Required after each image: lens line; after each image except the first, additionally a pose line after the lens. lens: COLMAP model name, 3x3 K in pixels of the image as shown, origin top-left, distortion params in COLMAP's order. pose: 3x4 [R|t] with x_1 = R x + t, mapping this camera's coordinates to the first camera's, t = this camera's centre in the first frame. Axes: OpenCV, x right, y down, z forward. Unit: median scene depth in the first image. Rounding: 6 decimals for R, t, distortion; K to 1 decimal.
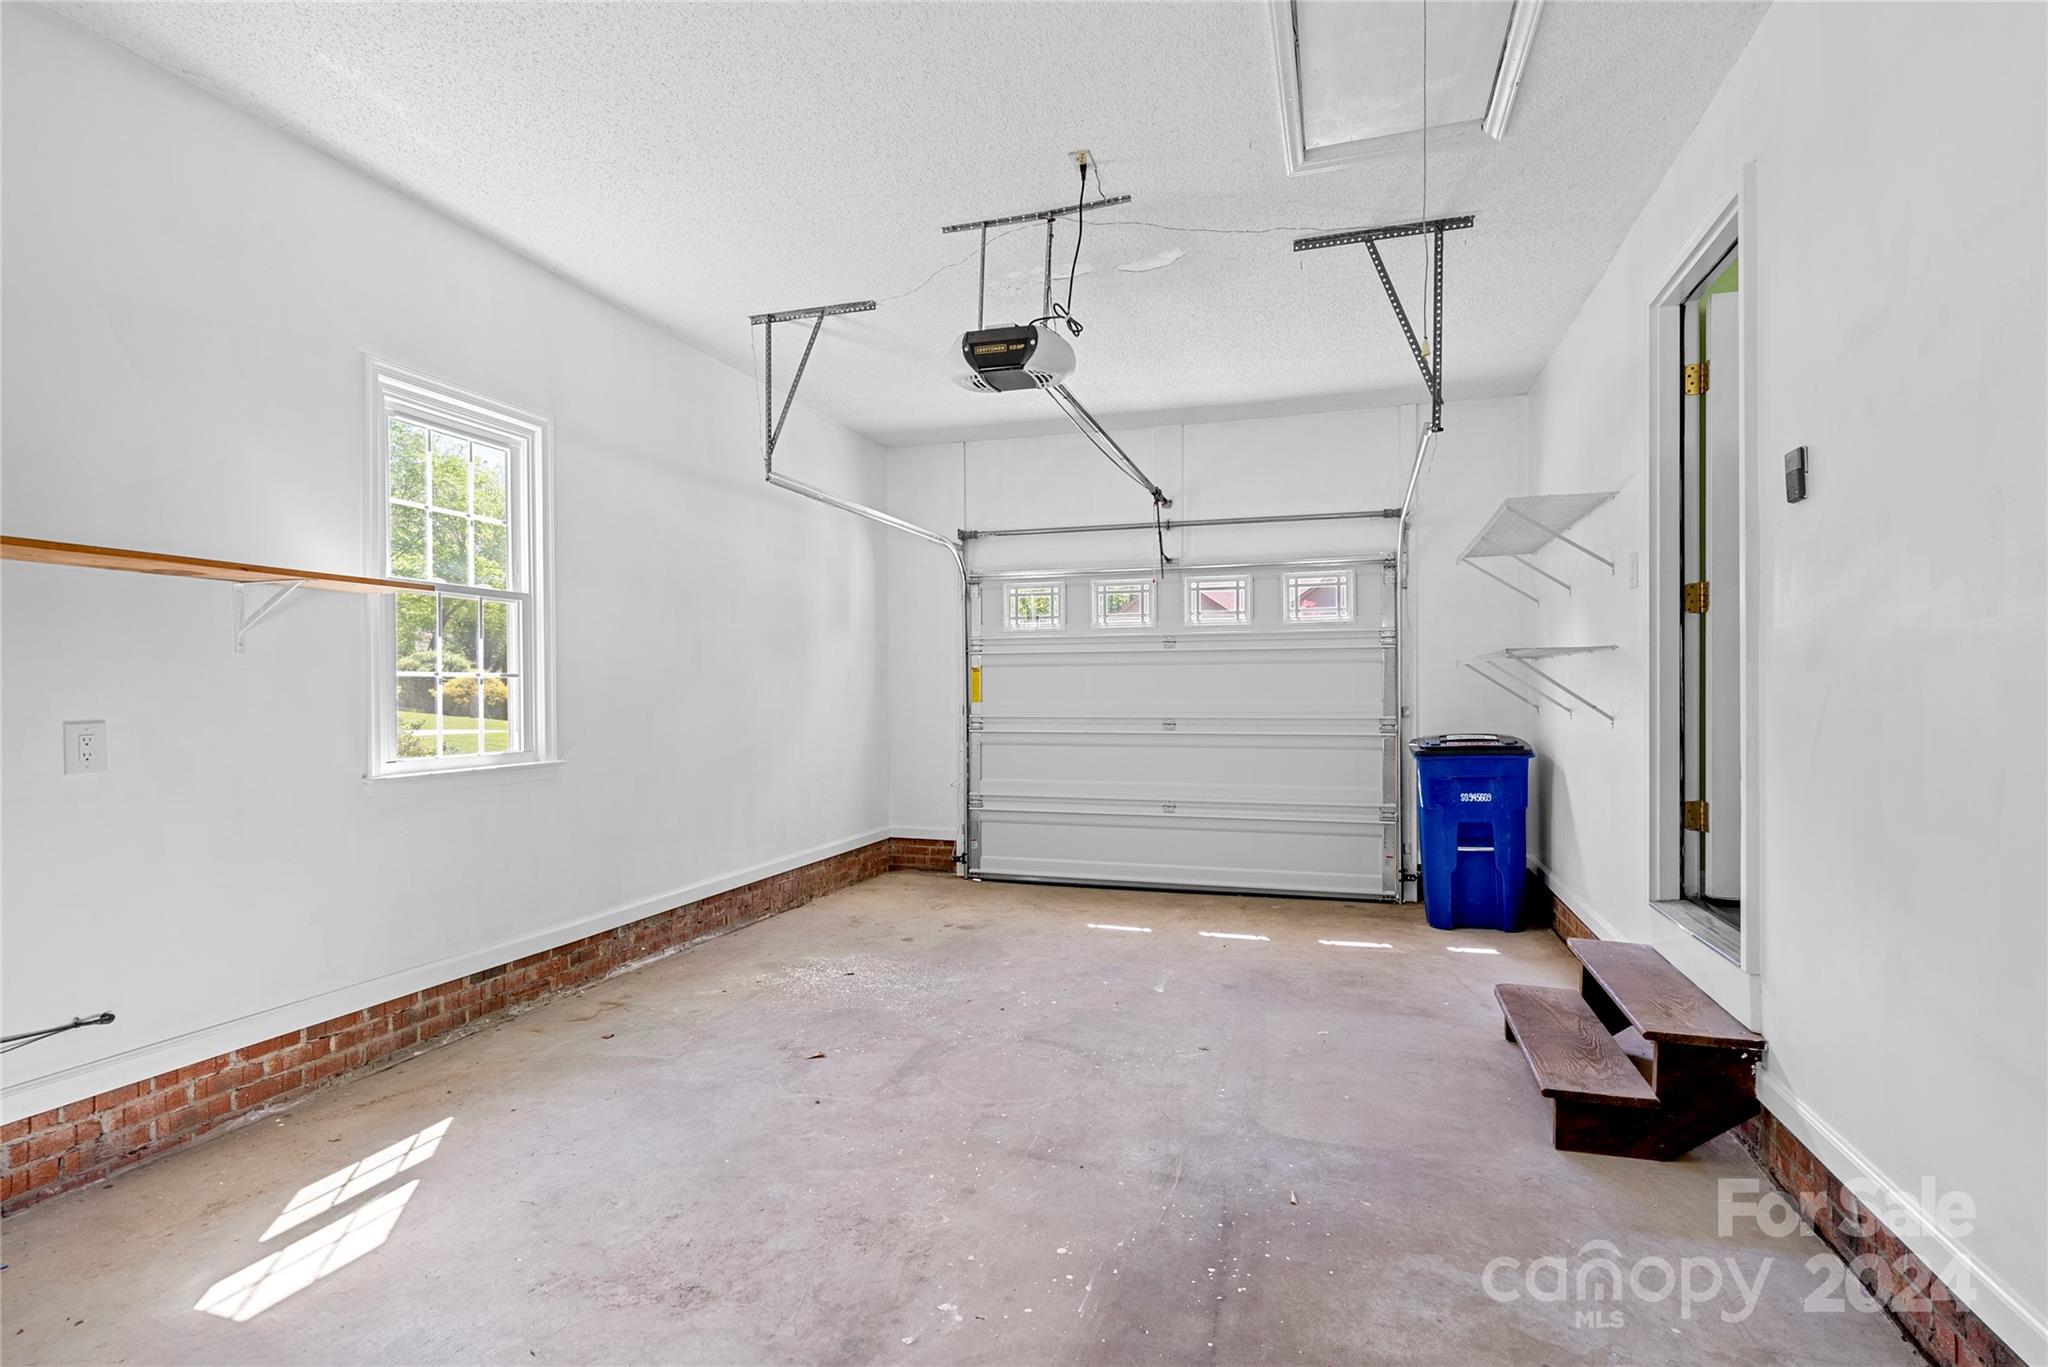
lens RADIAL K [[1016.1, 0, 1023.4], [0, 1016.1, 690.9], [0, 0, 1]] dist [0.001495, 0.000491]
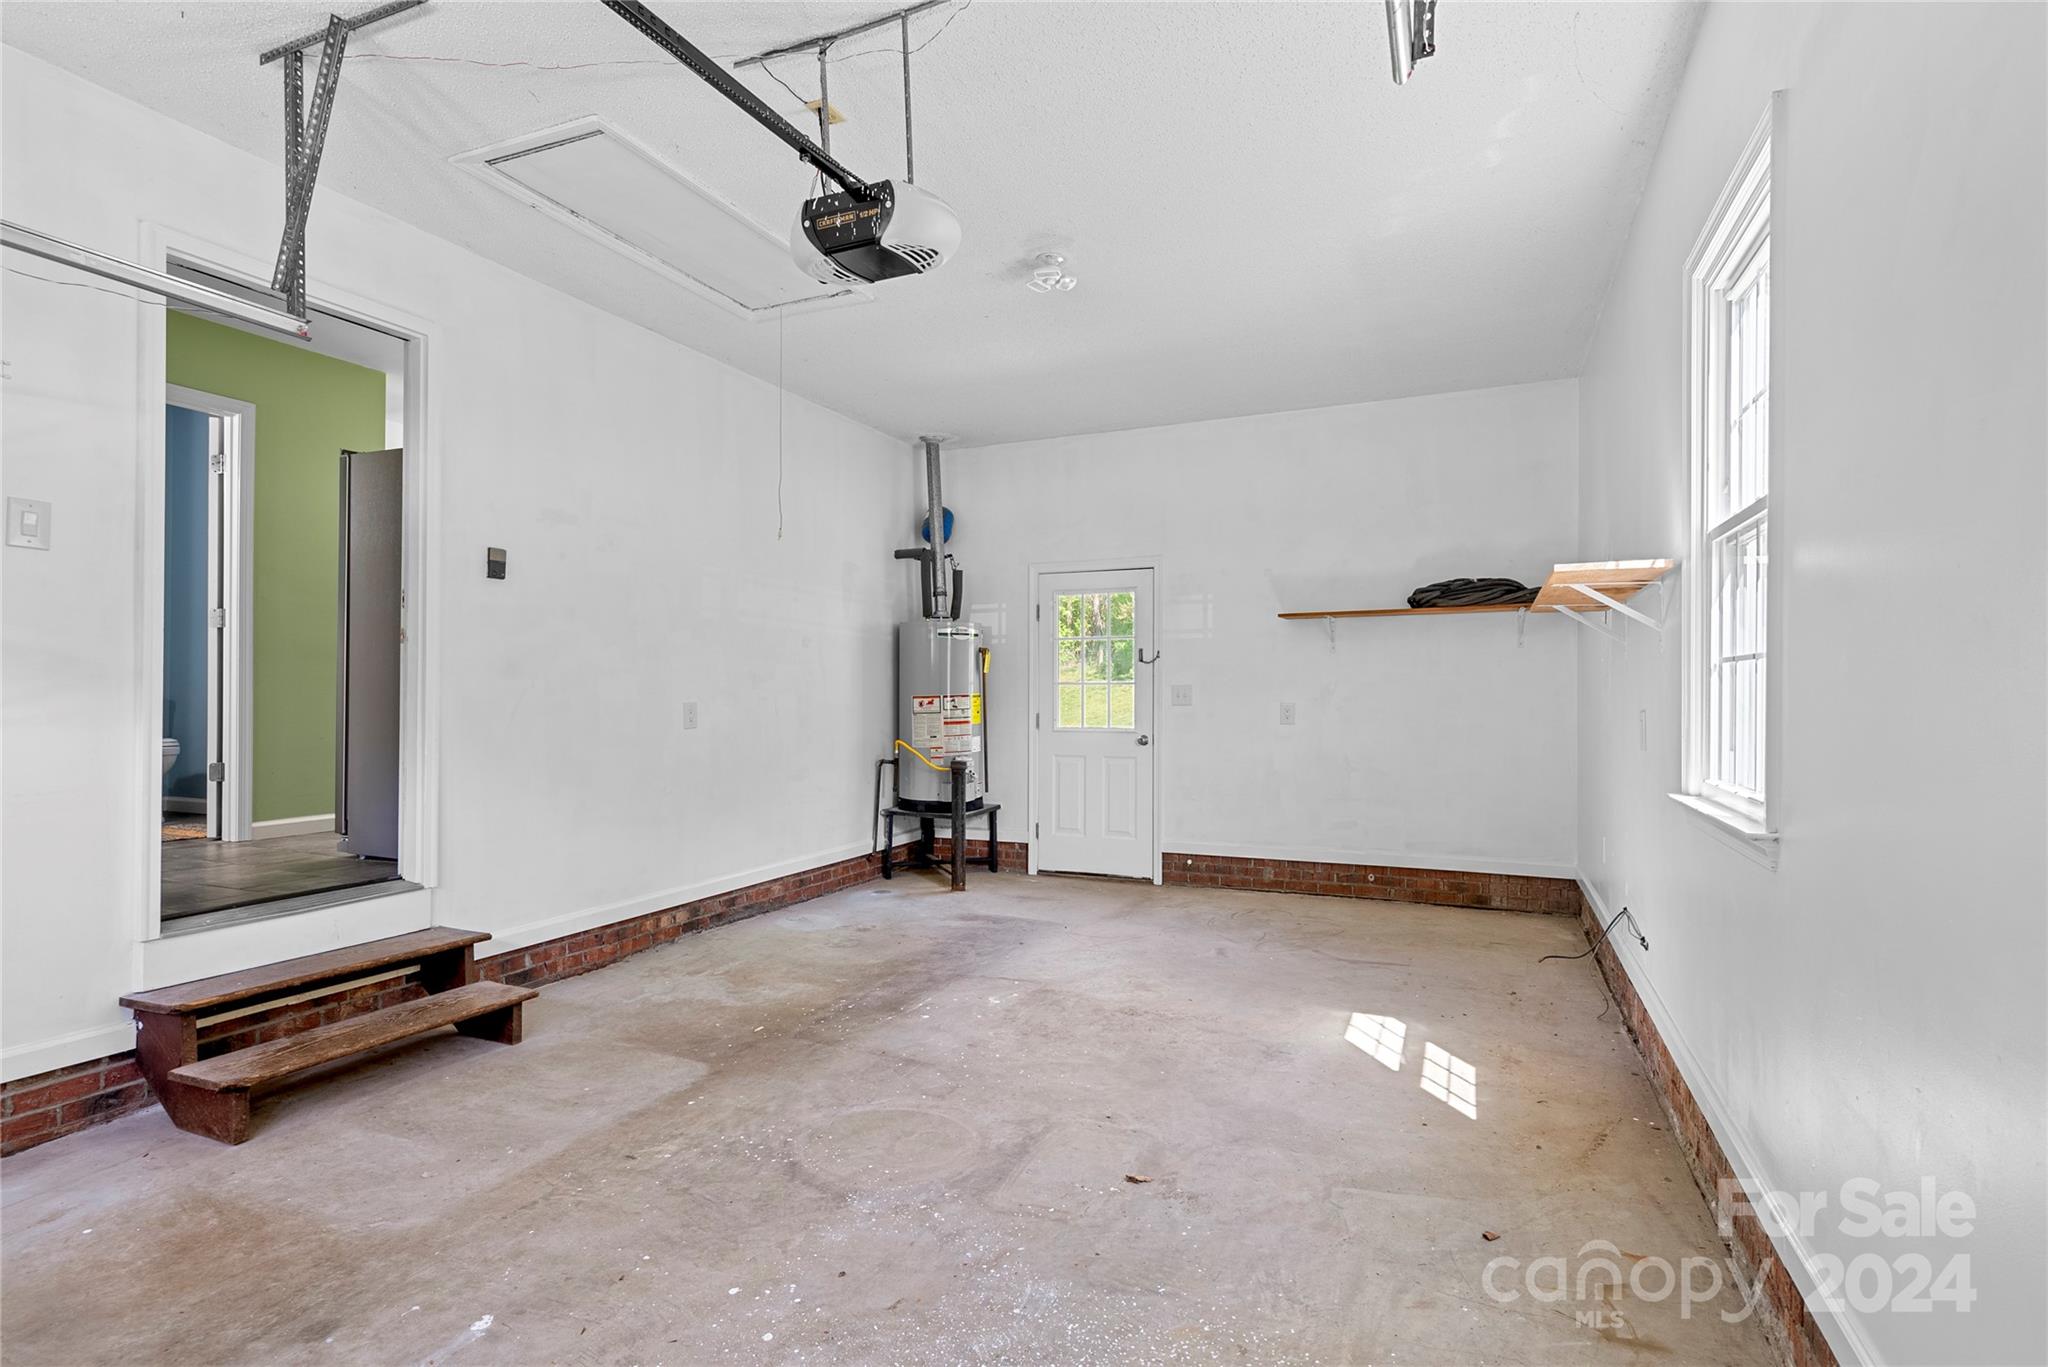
lens RADIAL K [[1016.1, 0, 1026.0], [0, 1016.1, 689.4], [0, 0, 1]] dist [0.001495, 0.000491]
pose [[-0.994784, 0.002577, 0.101968, -0.227128], [0.002176, 0.999989, -0.004045, 0.005246], [-0.101977, -0.003802, -0.994779, 1.997068]]
